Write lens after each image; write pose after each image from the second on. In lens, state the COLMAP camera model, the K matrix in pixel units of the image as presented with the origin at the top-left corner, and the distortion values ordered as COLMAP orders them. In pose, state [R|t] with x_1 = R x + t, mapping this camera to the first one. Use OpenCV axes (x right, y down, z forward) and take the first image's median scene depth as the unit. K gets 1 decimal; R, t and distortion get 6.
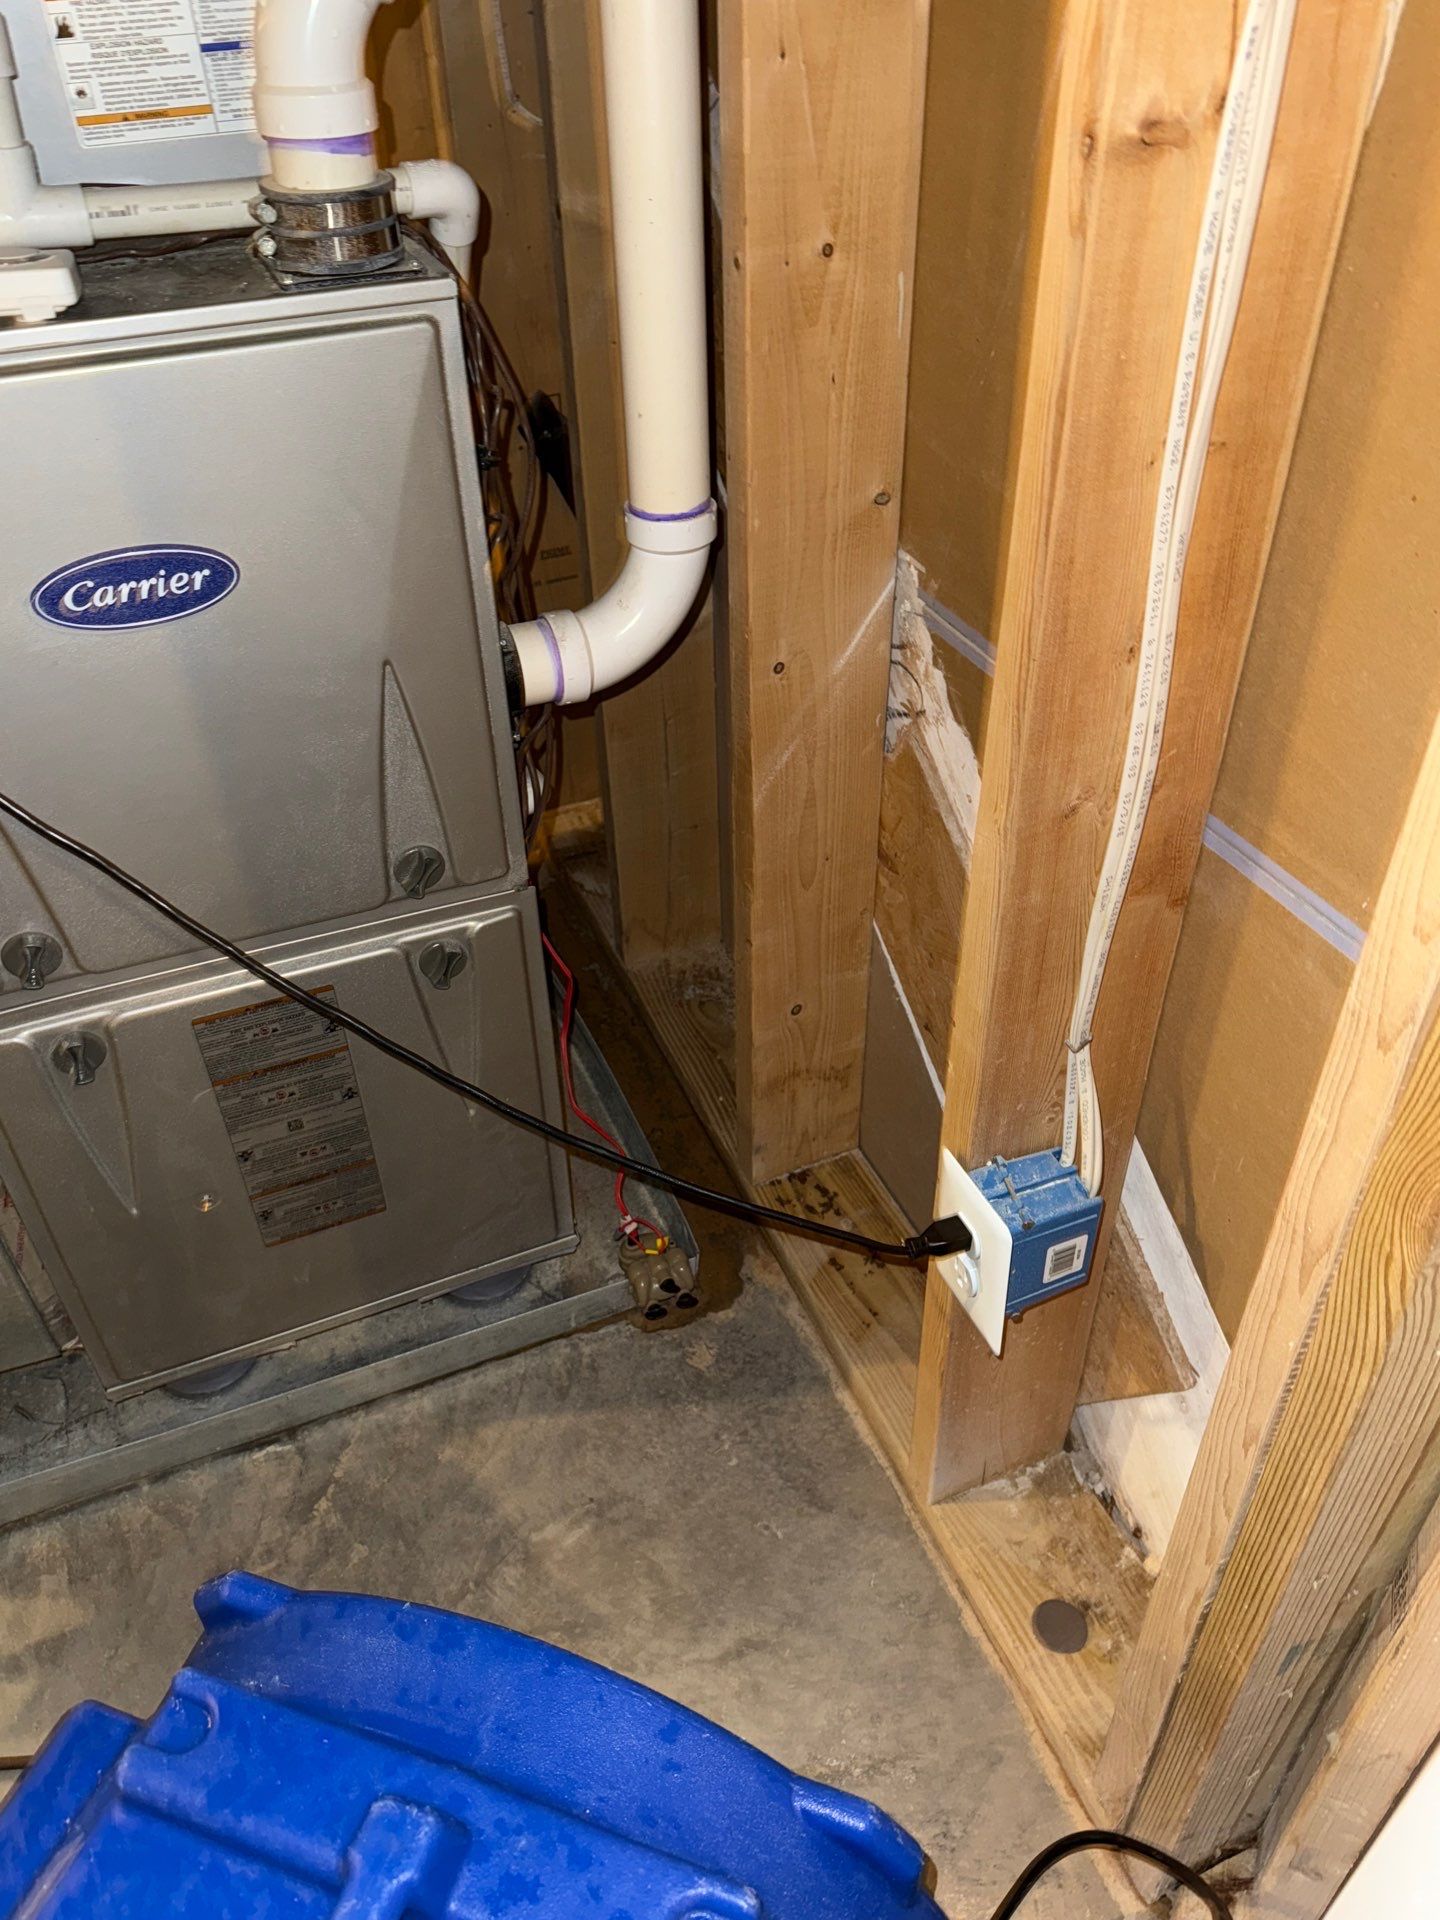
lens RADIAL K [[1438.0, 0, 719.6], [0, 1438.0, 980.3], [0, 0, 1]] dist [0.000470, -0.014682]
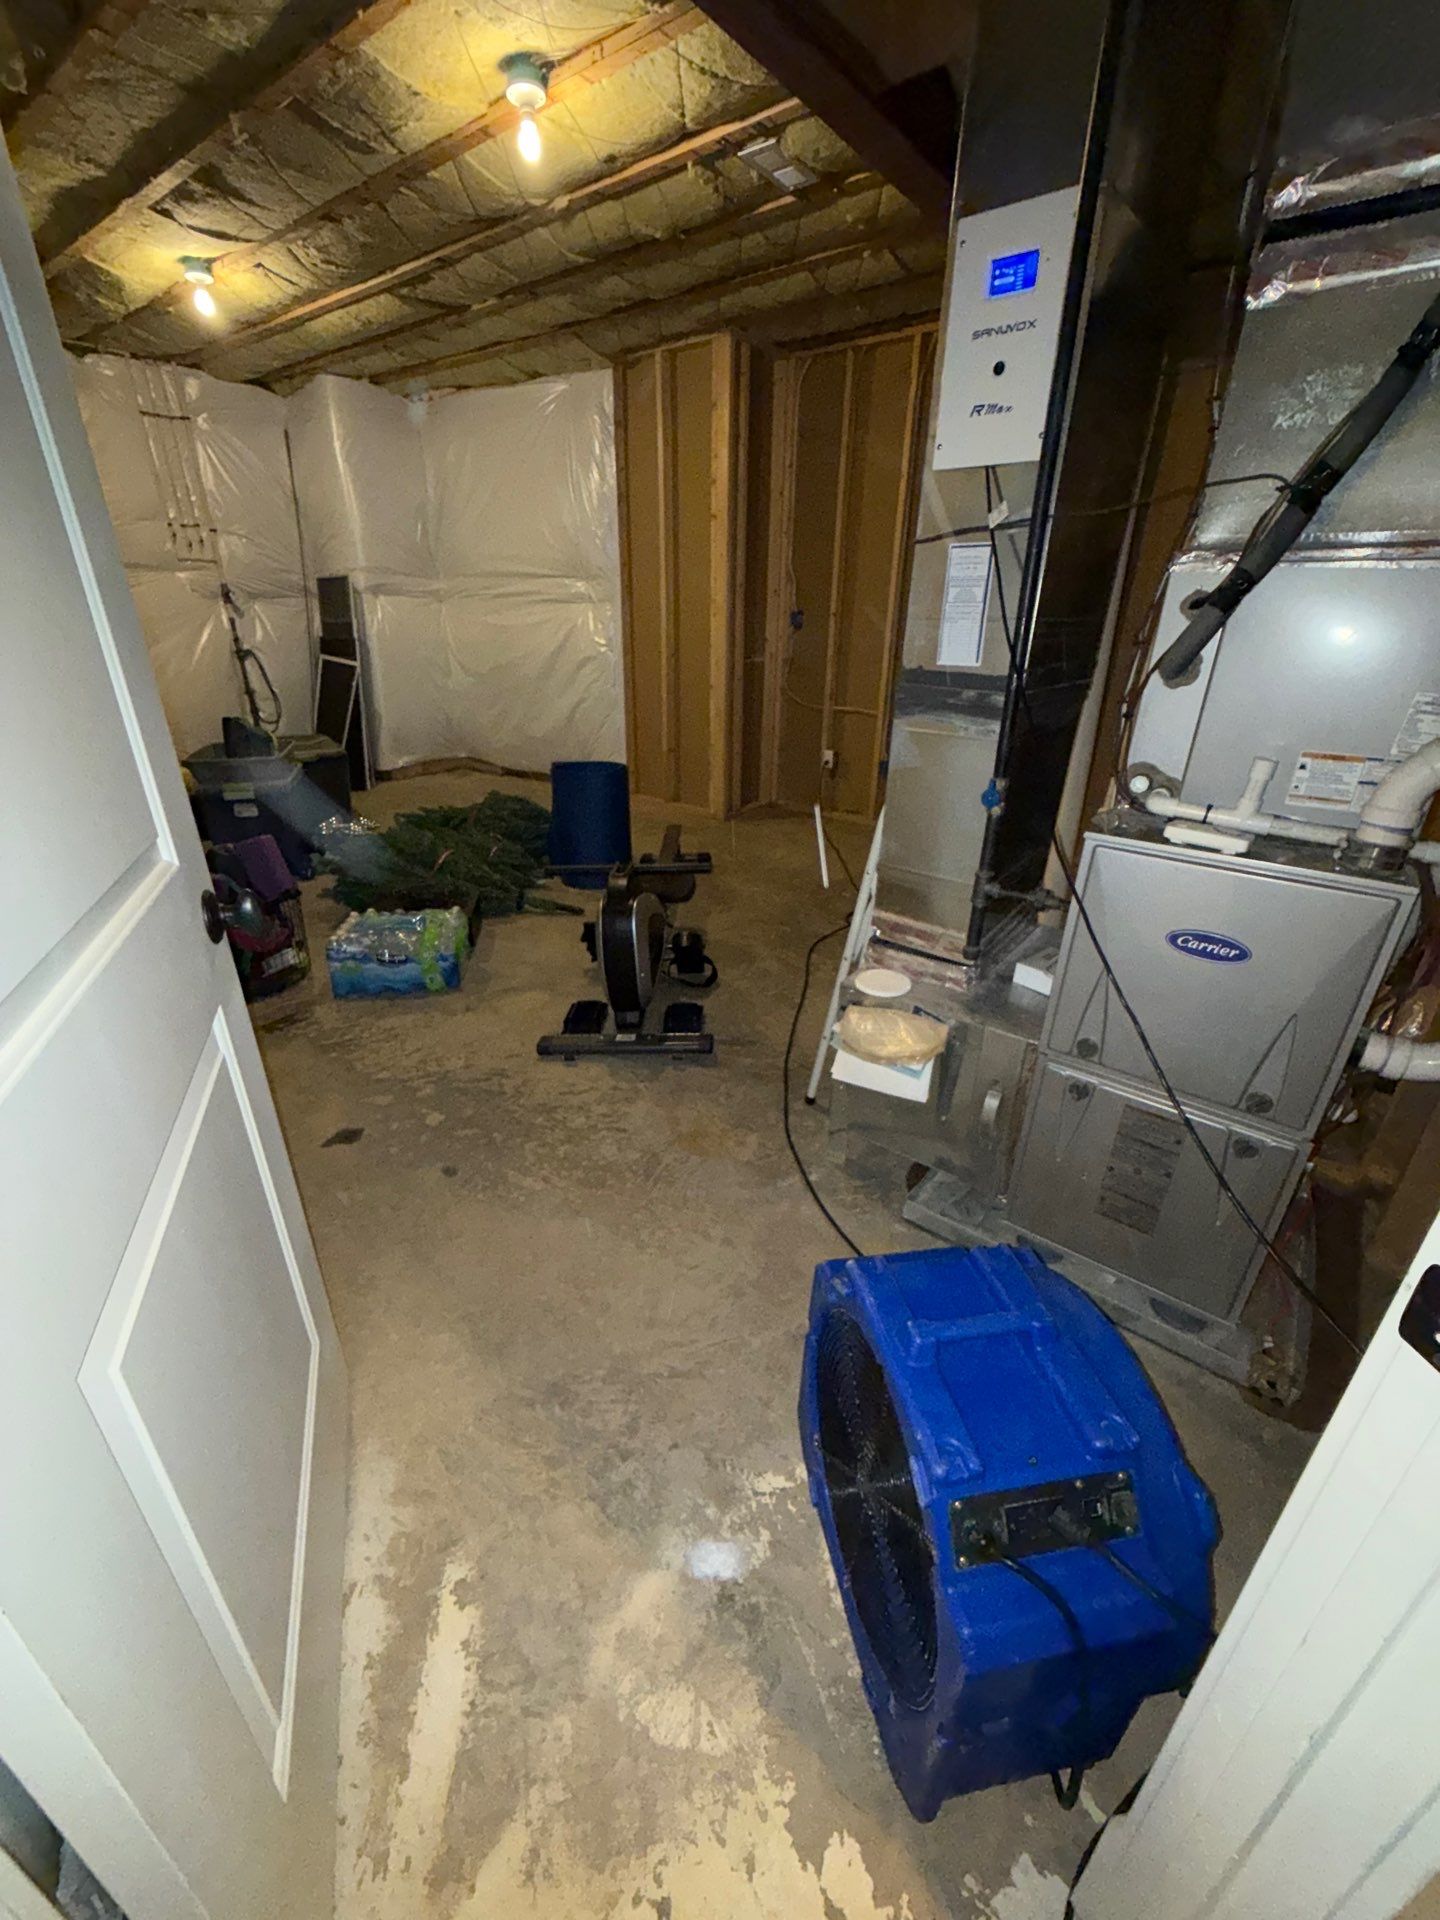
lens RADIAL K [[775.0, 0, 712.2], [0, 775.0, 958.5], [0, 0, 1]] dist [0.002035, 0.000157]
pose [[0.493677, 0.390559, -0.777011, 0.260021], [-0.569010, 0.820746, 0.051020, 0.189123], [0.657655, 0.416940, 0.627416, -0.483842]]
